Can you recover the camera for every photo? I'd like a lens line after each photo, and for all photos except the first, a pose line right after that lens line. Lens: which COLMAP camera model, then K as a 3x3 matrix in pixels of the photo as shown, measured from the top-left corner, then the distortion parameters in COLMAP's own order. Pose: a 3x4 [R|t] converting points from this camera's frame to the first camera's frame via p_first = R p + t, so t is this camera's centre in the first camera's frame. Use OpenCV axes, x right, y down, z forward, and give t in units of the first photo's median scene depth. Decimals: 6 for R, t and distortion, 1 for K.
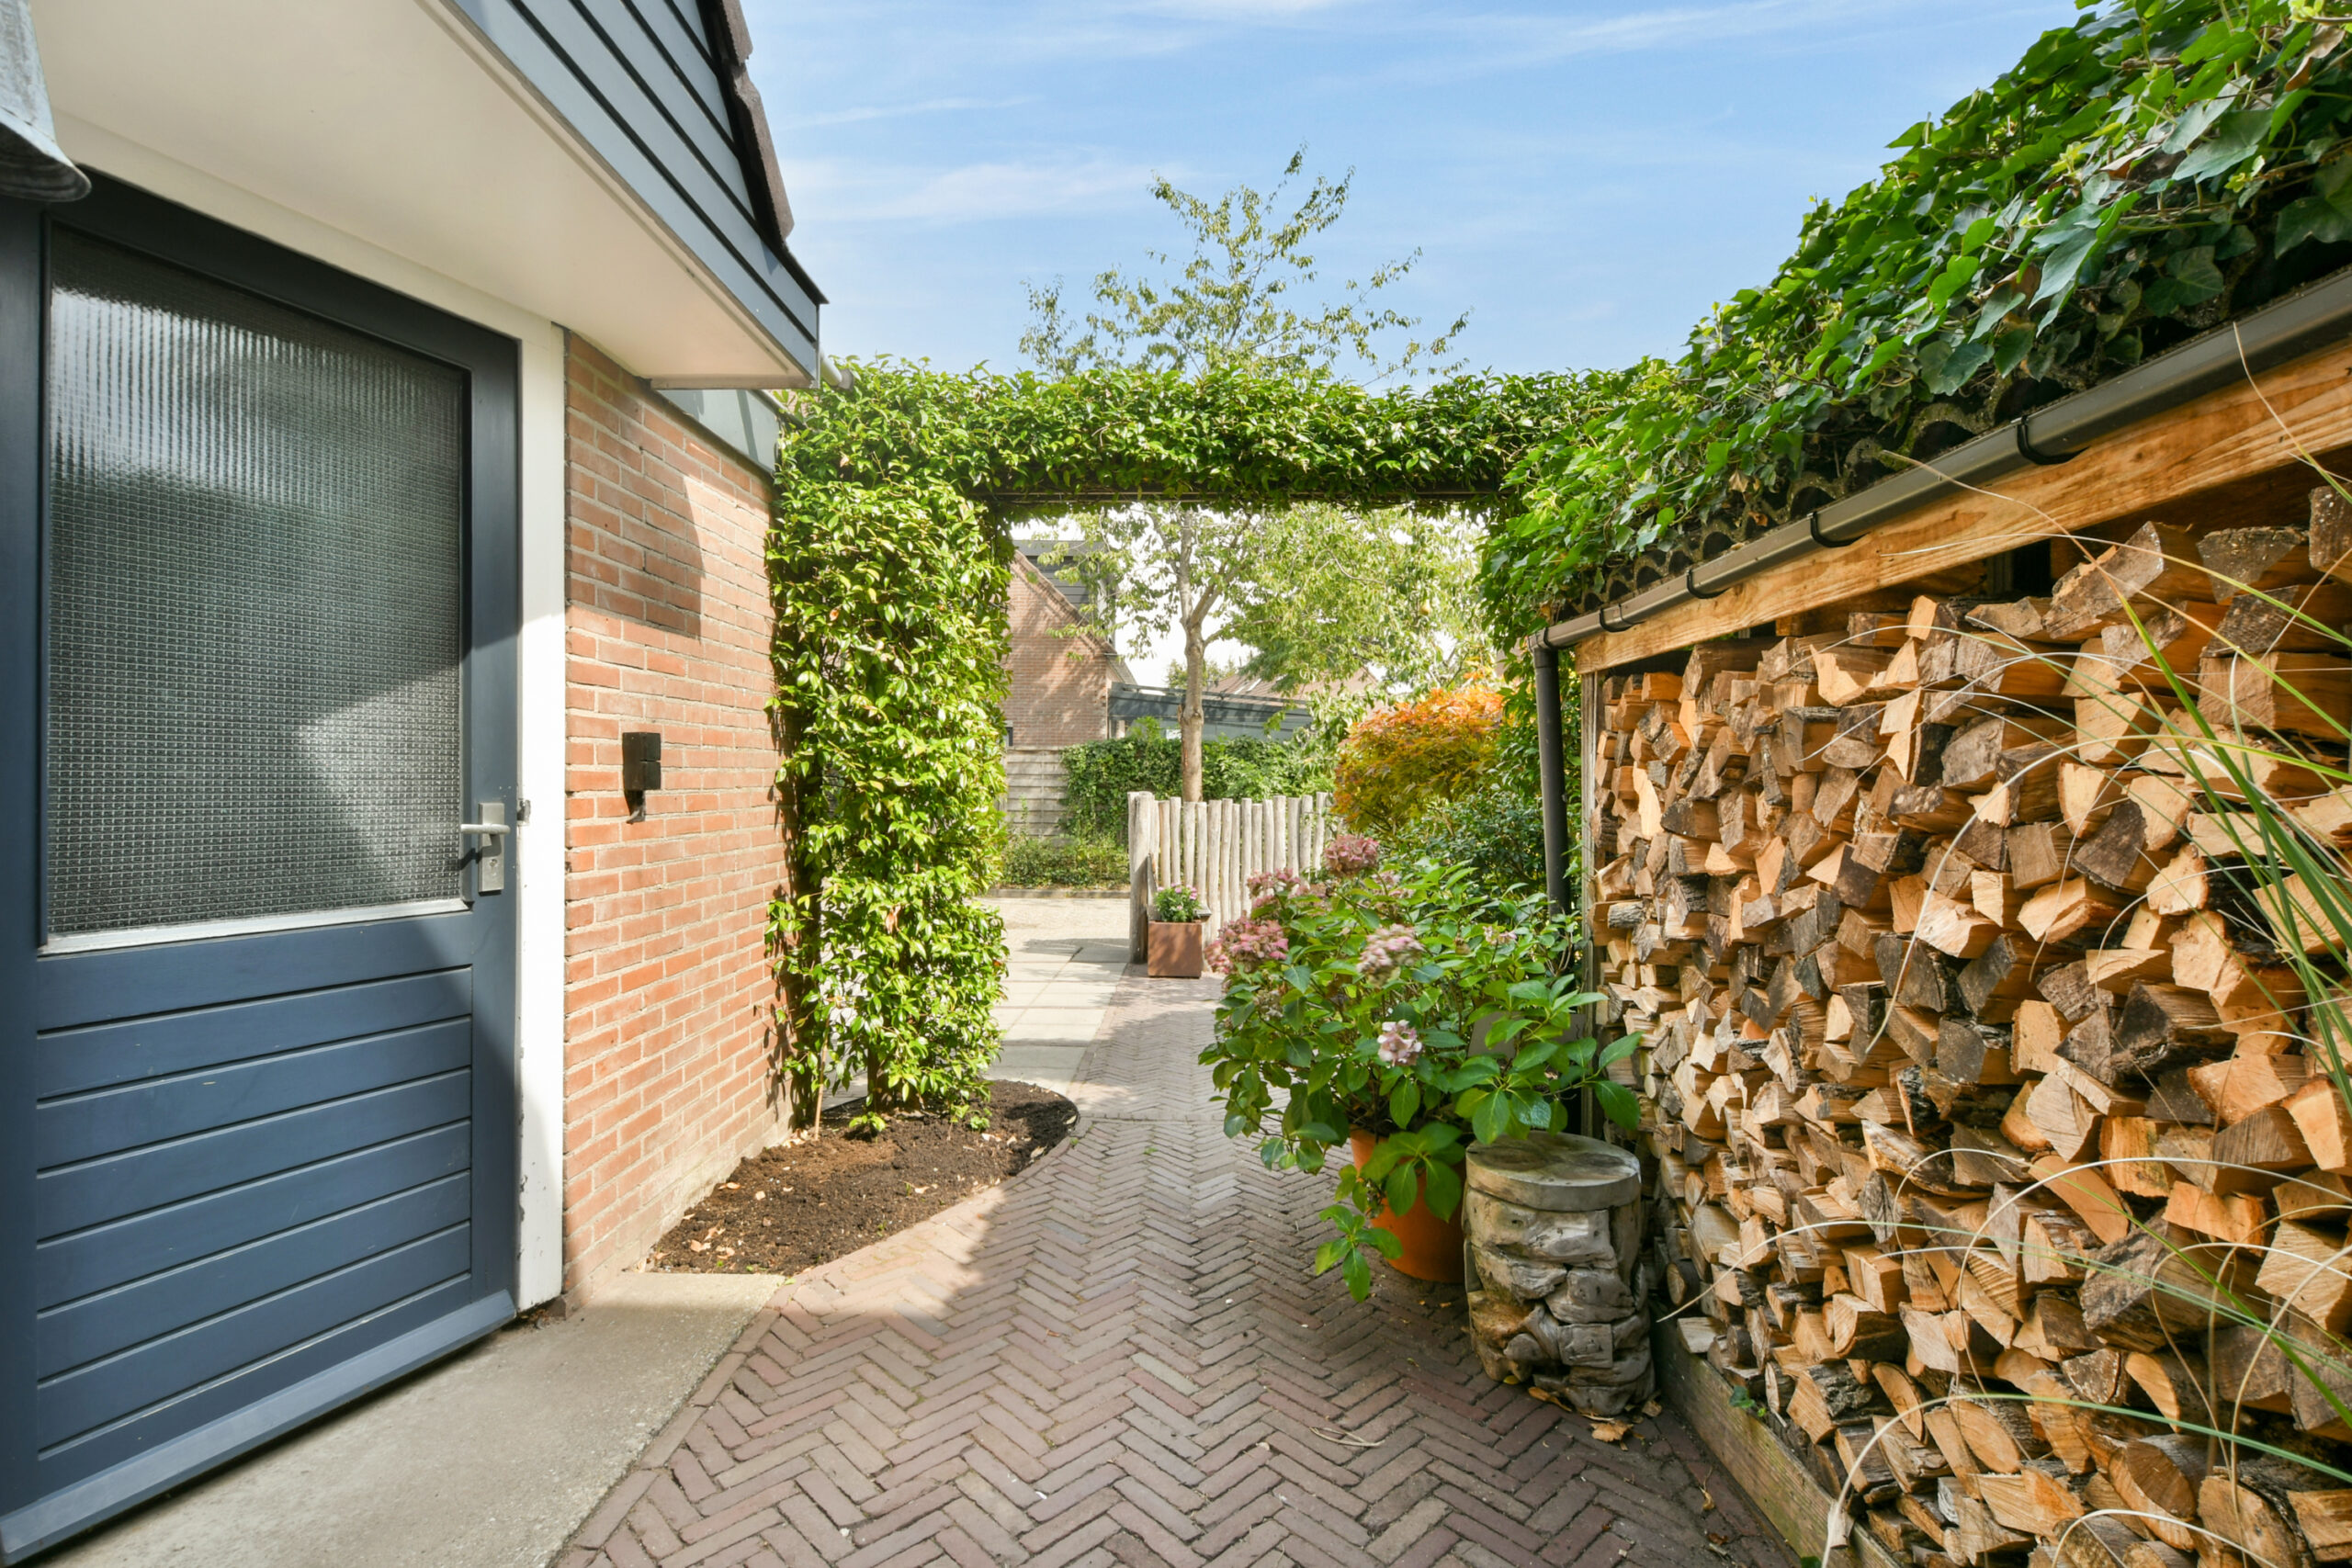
lens RADIAL K [[1043.0, 0, 1183.3], [0, 1043.0, 795.2], [0, 0, 1]] dist [-0.000564, 0.000002]
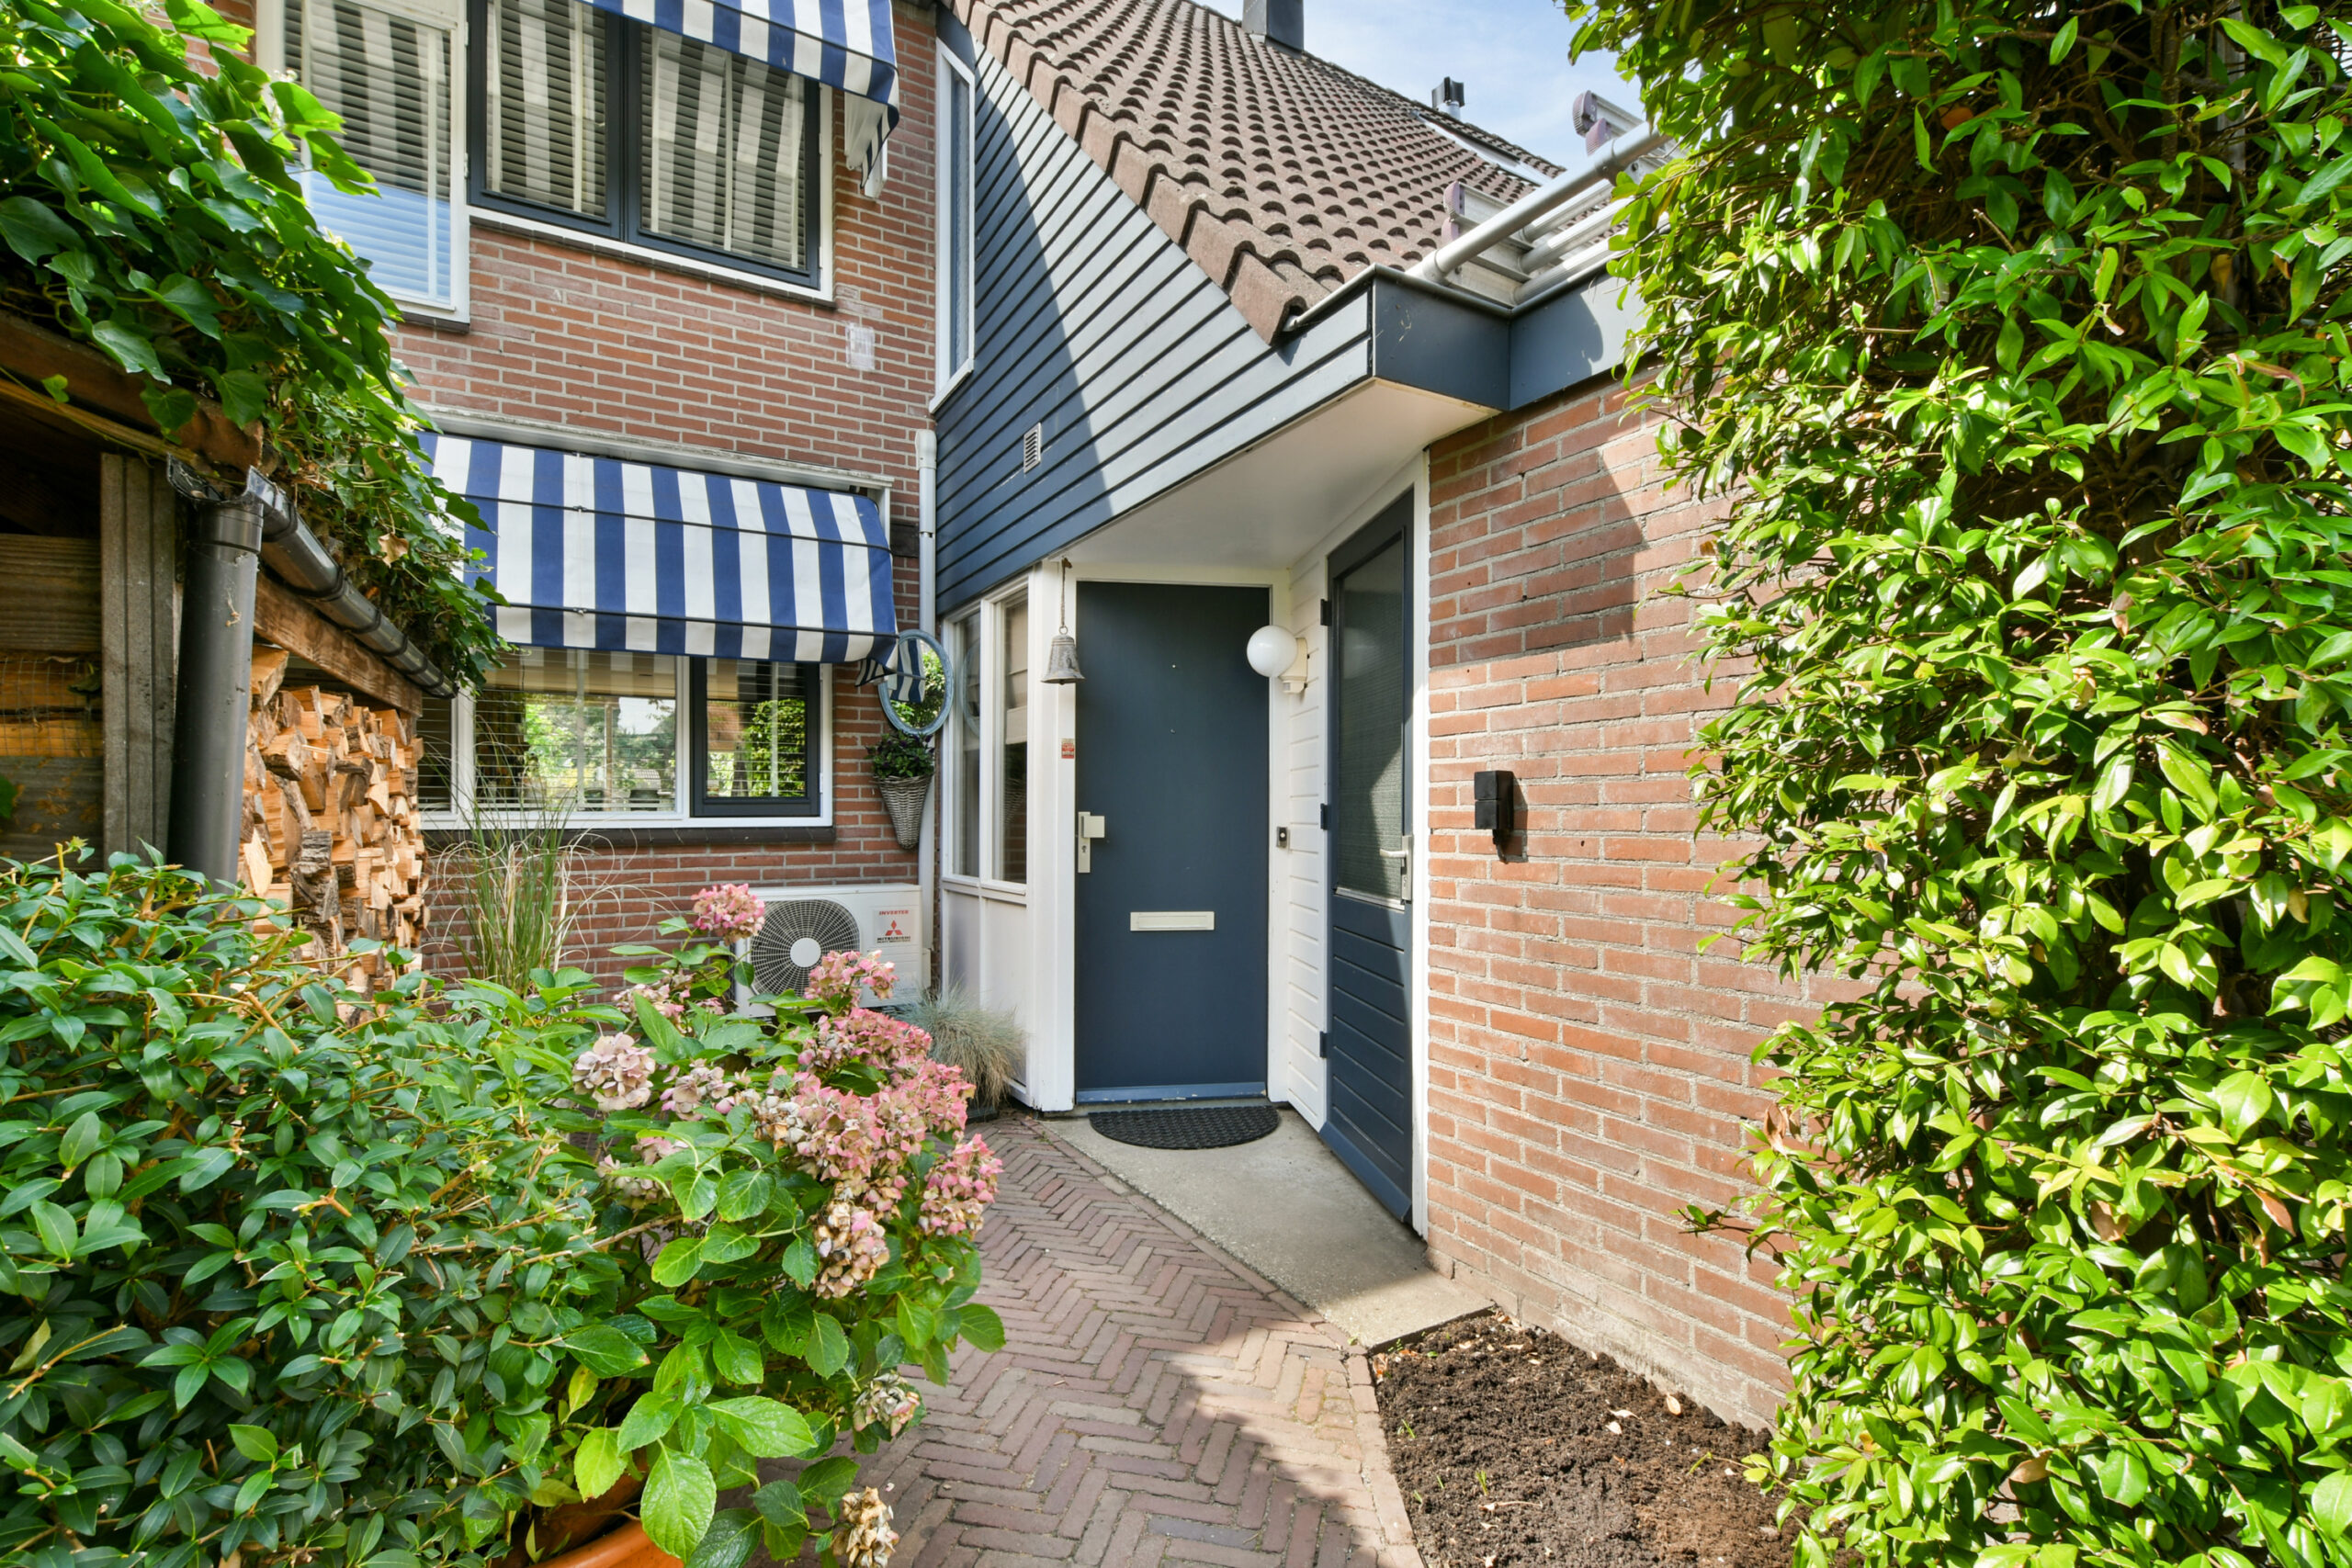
lens RADIAL K [[1043.0, 0, 1183.3], [0, 1043.0, 795.2], [0, 0, 1]] dist [-0.000564, 0.000002]
pose [[-0.855536, -0.002308, -0.517738, 0.250384], [-0.000026, 0.999990, -0.004414, -0.033508], [0.517743, -0.003763, -0.855528, 1.718893]]
